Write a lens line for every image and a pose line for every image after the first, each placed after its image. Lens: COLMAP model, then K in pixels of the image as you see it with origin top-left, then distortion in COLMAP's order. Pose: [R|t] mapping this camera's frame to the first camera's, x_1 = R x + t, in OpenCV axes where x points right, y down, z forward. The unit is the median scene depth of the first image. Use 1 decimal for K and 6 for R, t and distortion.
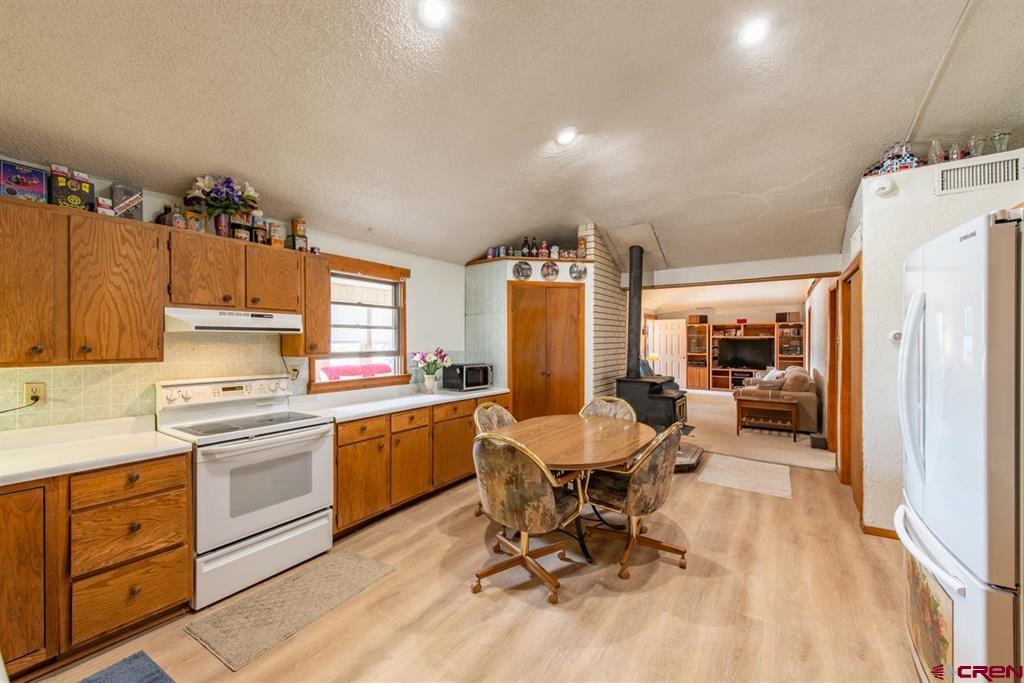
lens RADIAL K [[402.7, 0, 512.0], [0, 402.7, 341.5], [0, 0, 1]] dist [0.001015, -0.000057]
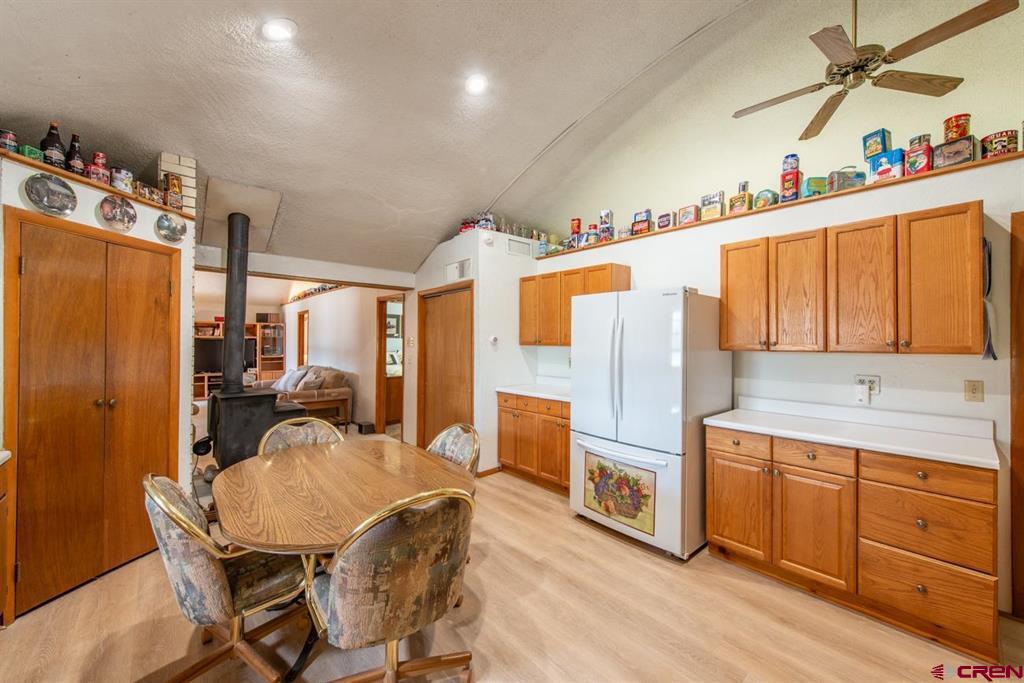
lens RADIAL K [[400.2, 0, 512.0], [0, 400.2, 341.5], [0, 0, 1]] dist [0.008933, -0.000137]
pose [[0.243889, 0.001742, 0.969802, -0.301932], [-0.002000, 0.999997, -0.001293, -0.002956], [-0.969801, -0.001625, 0.243891, 0.351064]]
